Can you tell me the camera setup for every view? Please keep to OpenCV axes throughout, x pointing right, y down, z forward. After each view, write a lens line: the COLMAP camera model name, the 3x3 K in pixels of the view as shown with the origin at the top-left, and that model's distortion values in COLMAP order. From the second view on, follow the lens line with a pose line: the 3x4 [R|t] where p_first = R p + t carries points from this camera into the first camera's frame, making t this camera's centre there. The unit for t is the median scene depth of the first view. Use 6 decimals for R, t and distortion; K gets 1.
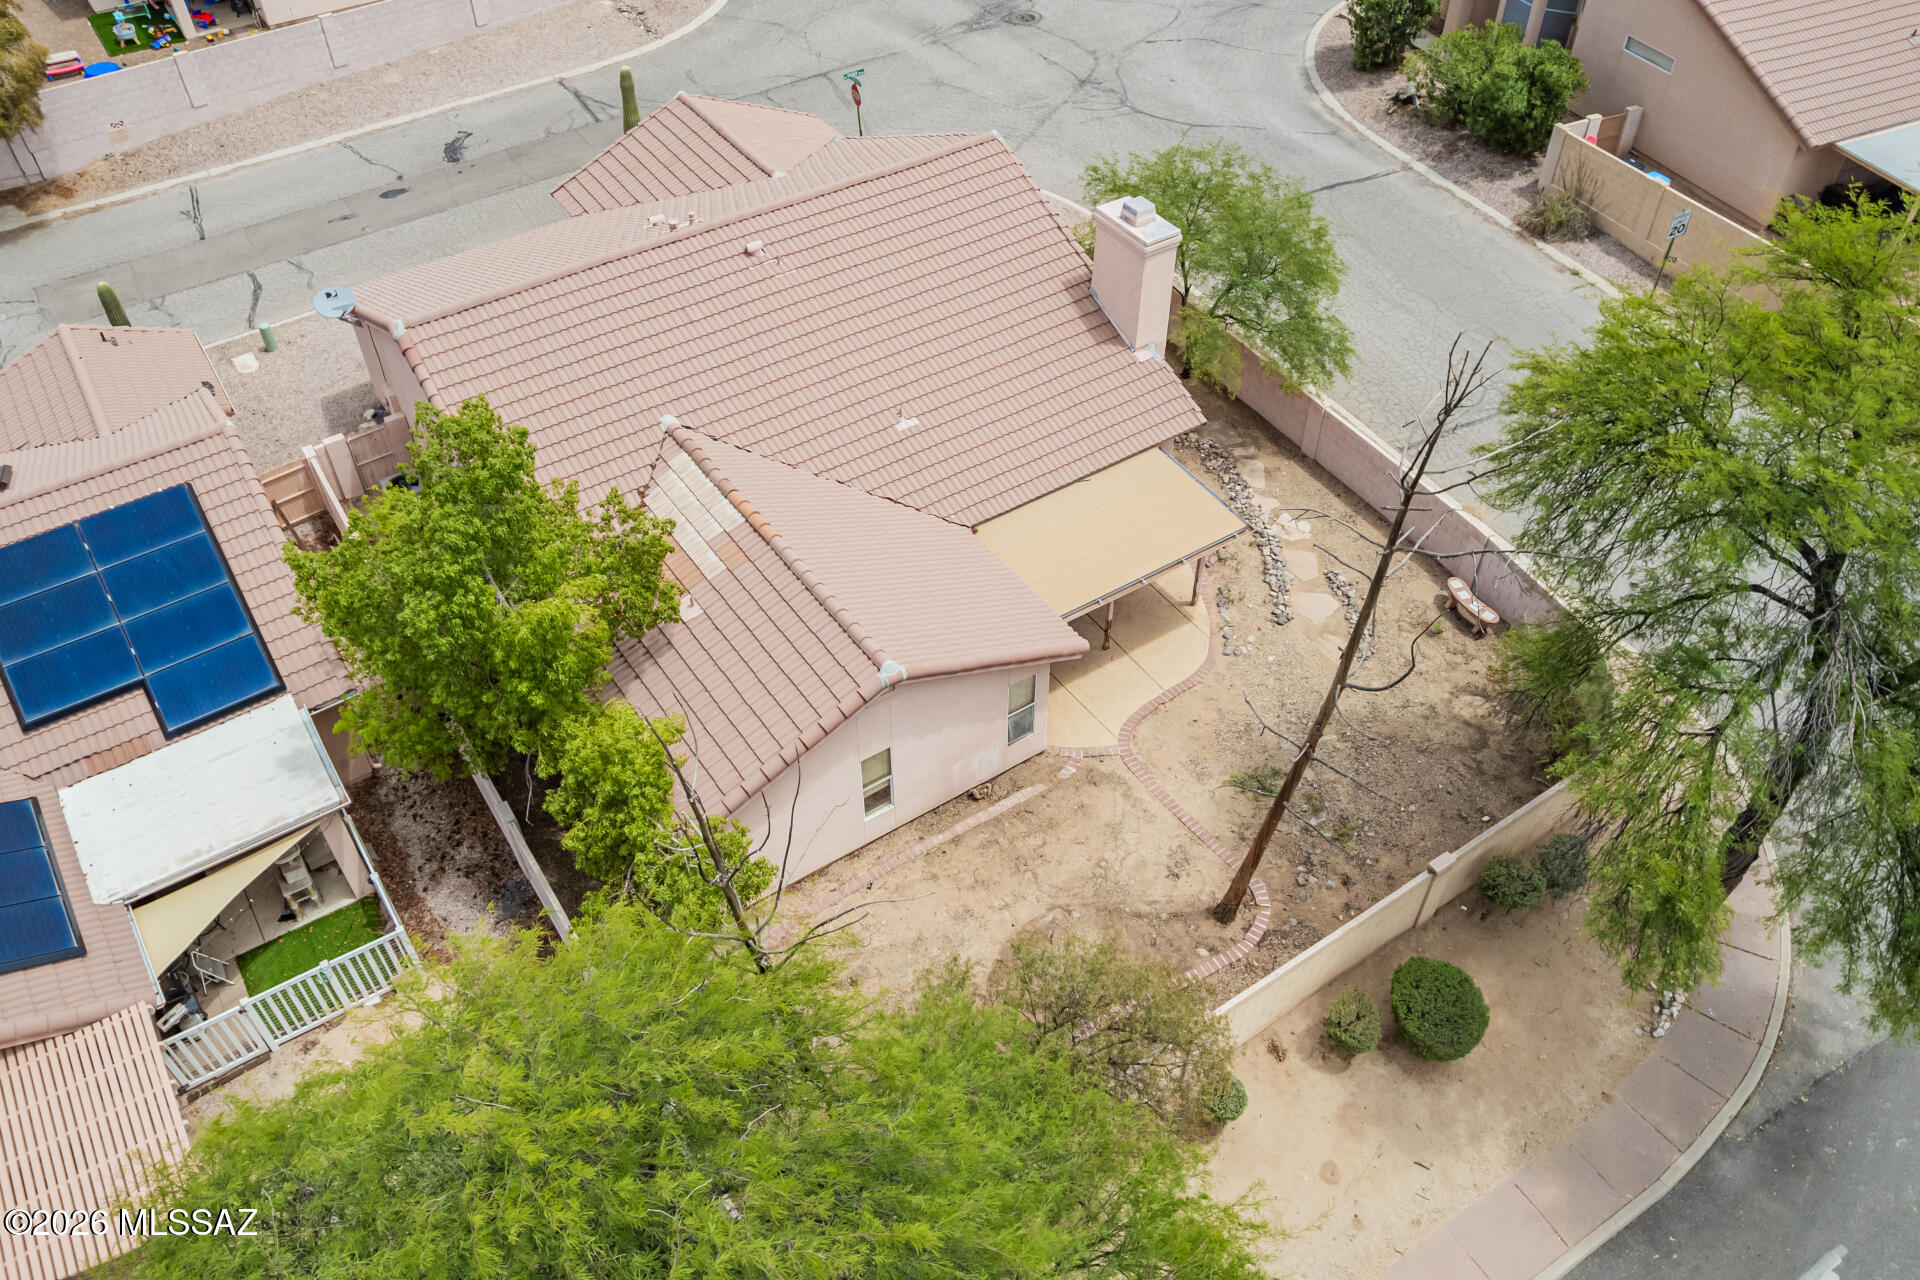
lens RADIAL K [[1447.7, 0, 964.0], [0, 1447.7, 671.8], [0, 0, 1]] dist [-0.064761, 0.042793]
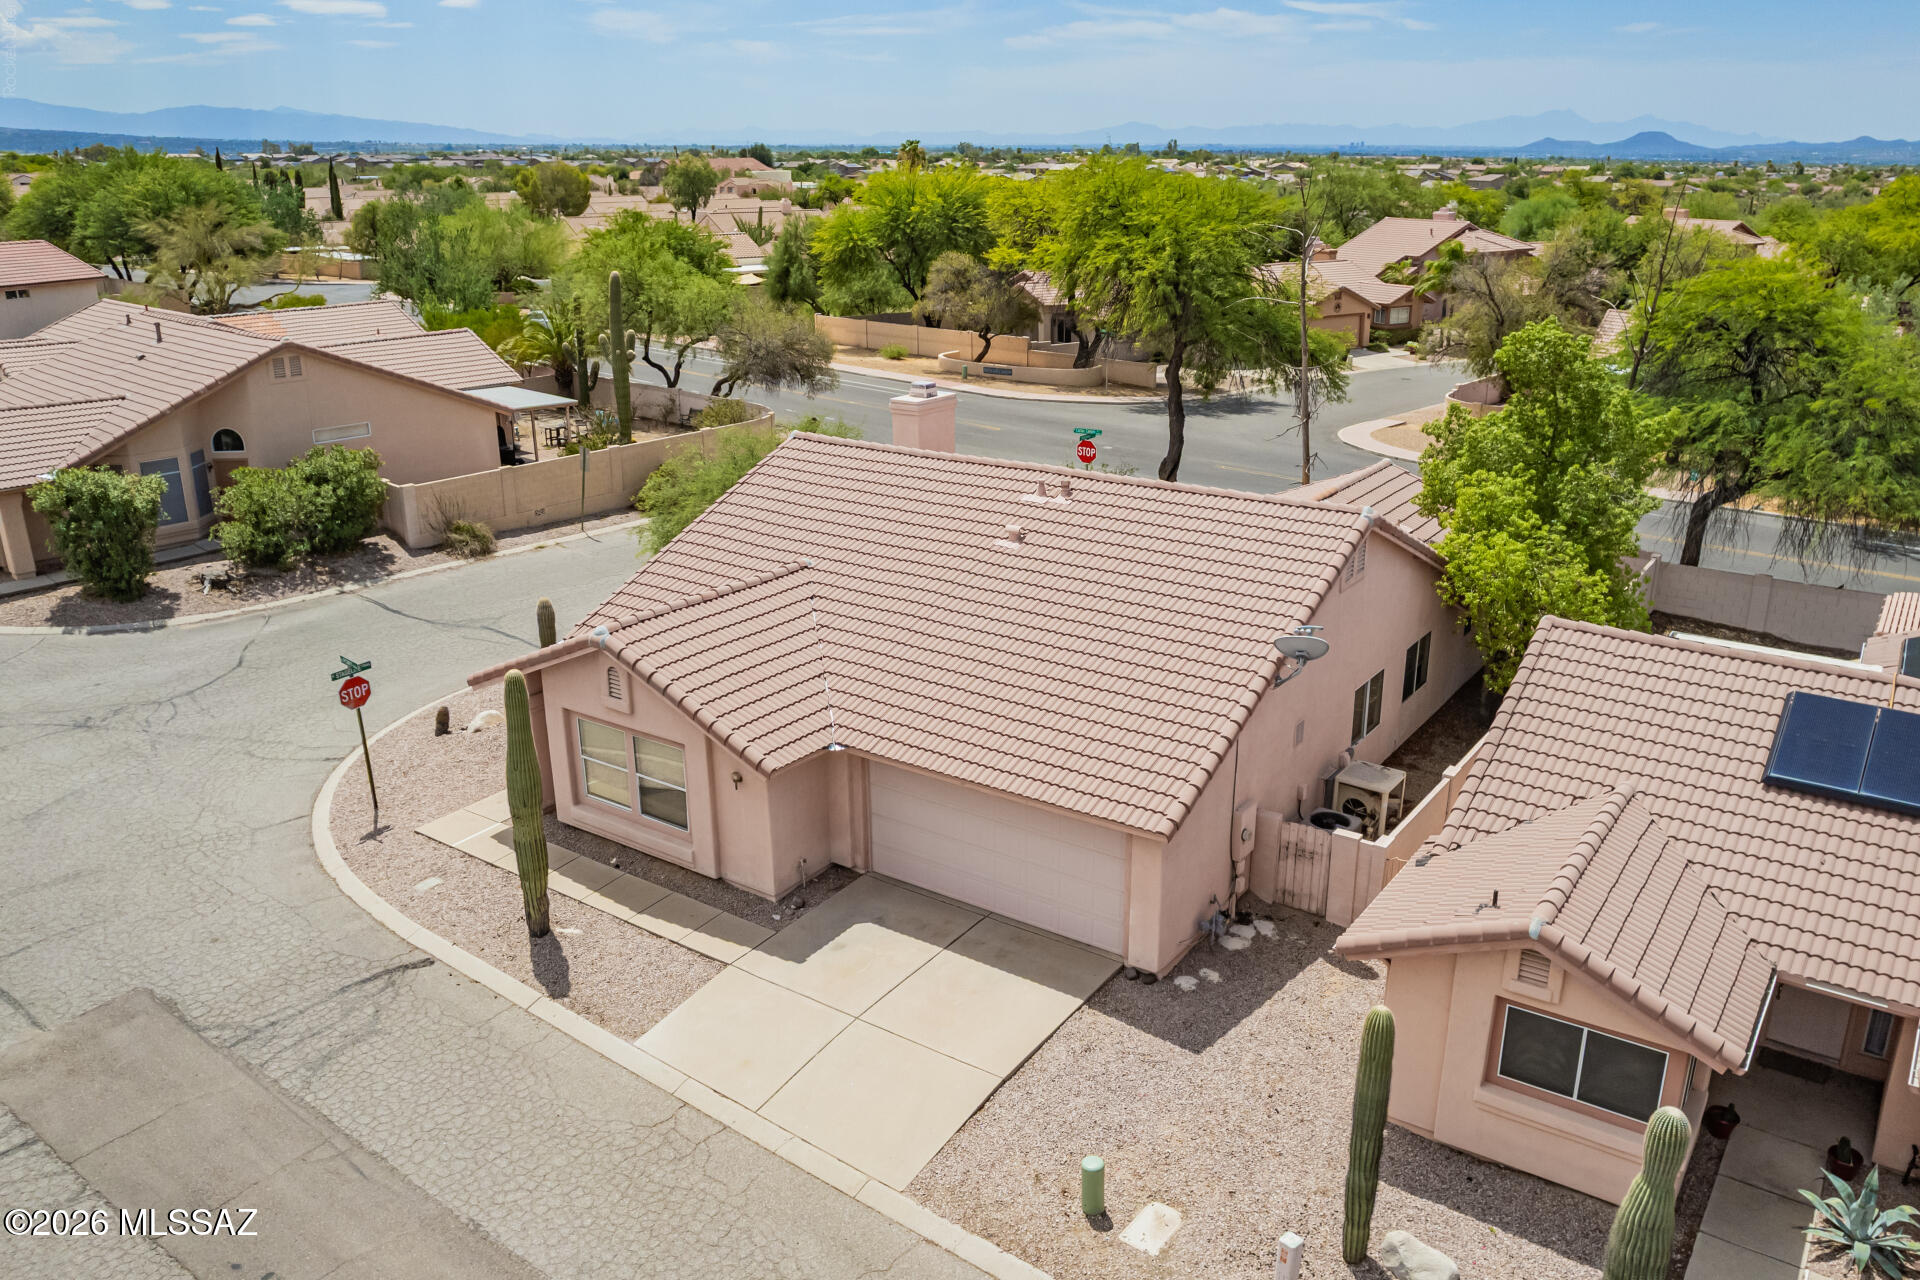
lens RADIAL K [[1453.9, 0, 960.0], [0, 1453.9, 640.0], [0, 0, 1]] dist [-0.060968, 0.046173]
pose [[-0.357542, -0.295734, 0.885836, -0.736632], [0.679597, 0.568207, 0.463993, -0.517835], [-0.640556, 0.767908, -0.002178, 0.774904]]
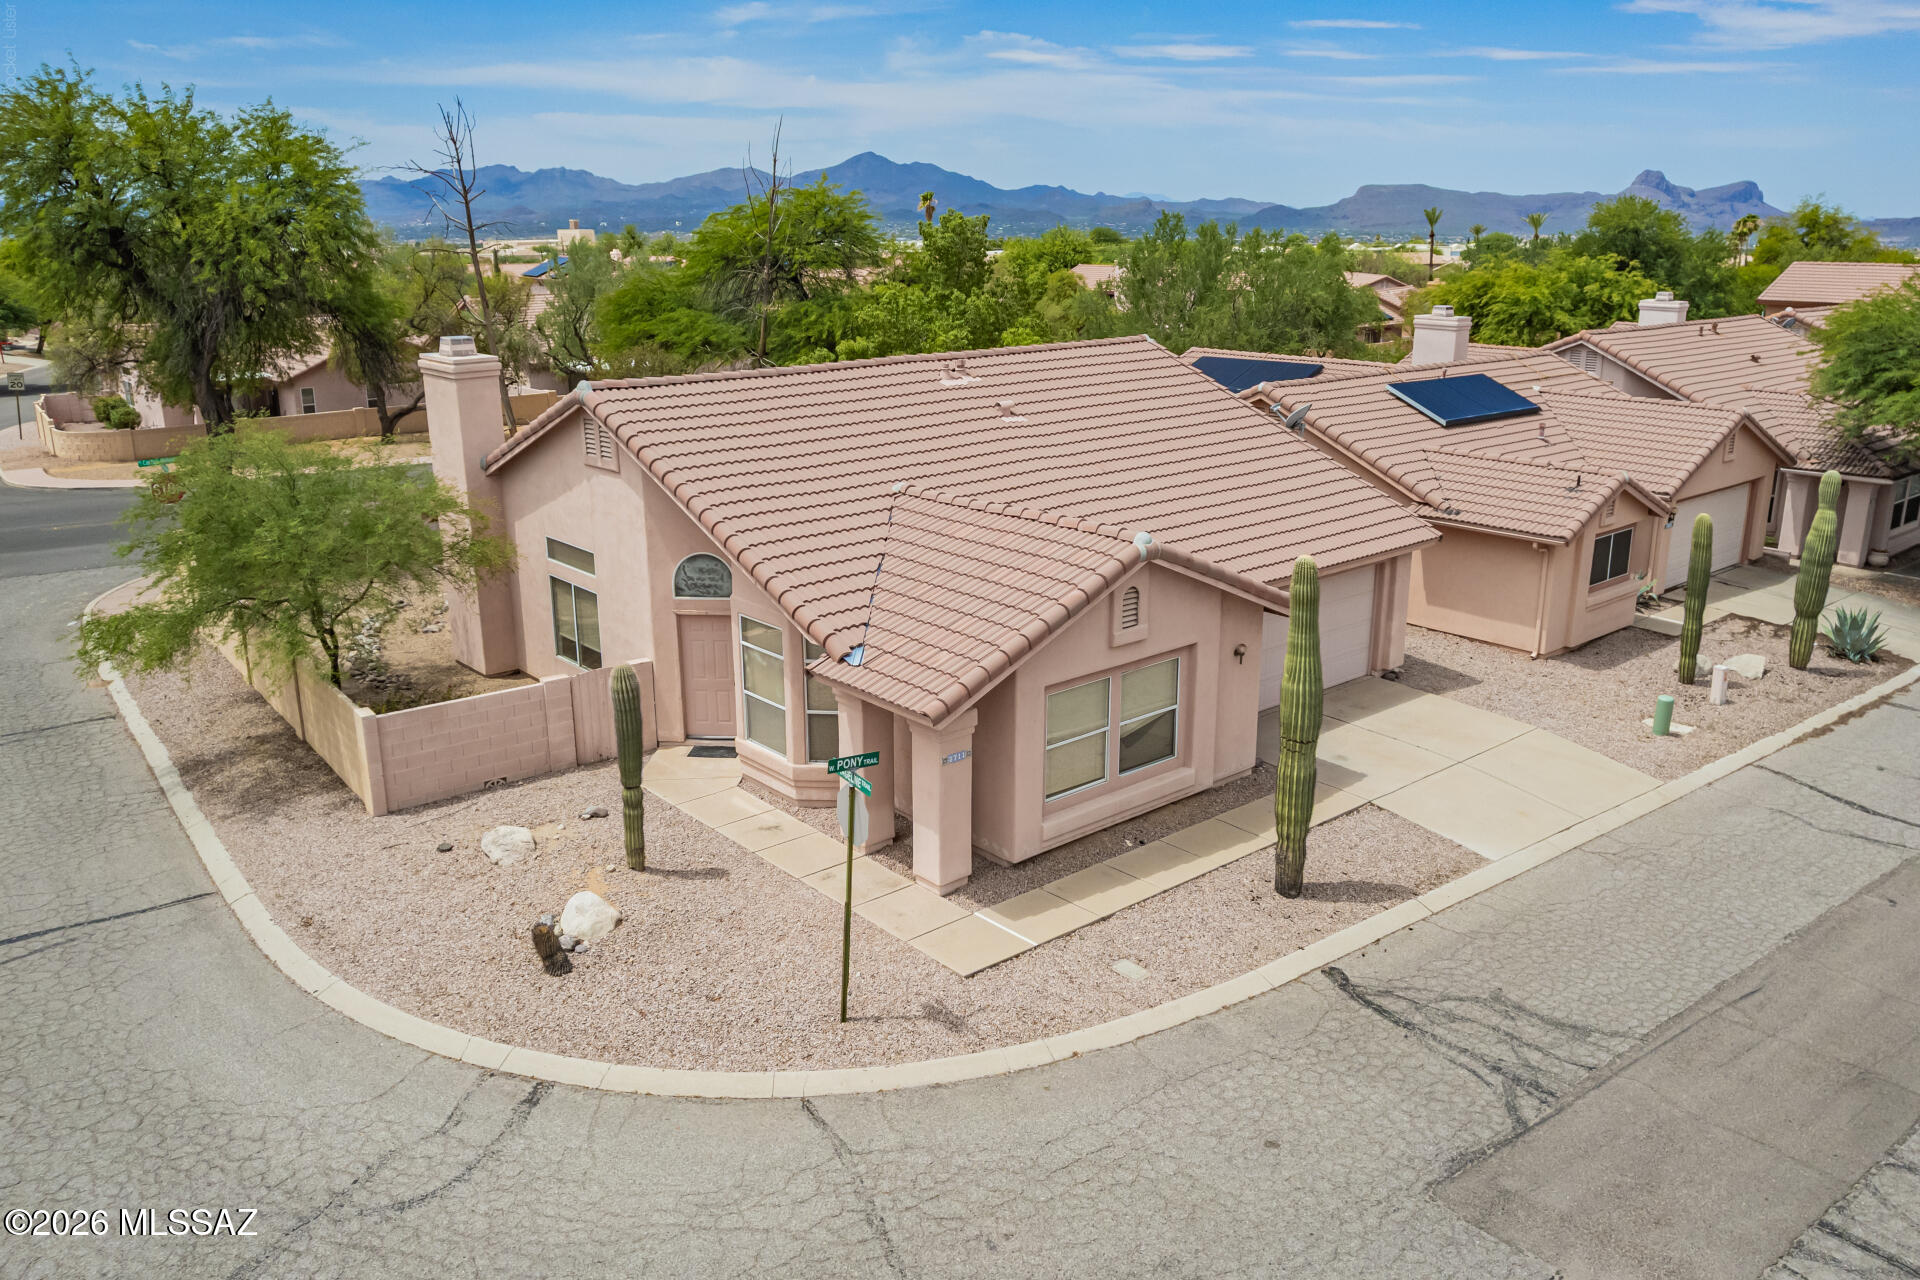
lens RADIAL K [[1447.7, 0, 964.0], [0, 1447.7, 671.8], [0, 0, 1]] dist [-0.064761, 0.042793]
pose [[-0.992473, 0.041897, -0.115071, -0.060587], [-0.084486, 0.445964, 0.891054, -0.730359], [0.088650, 0.894070, -0.439068, 1.095202]]
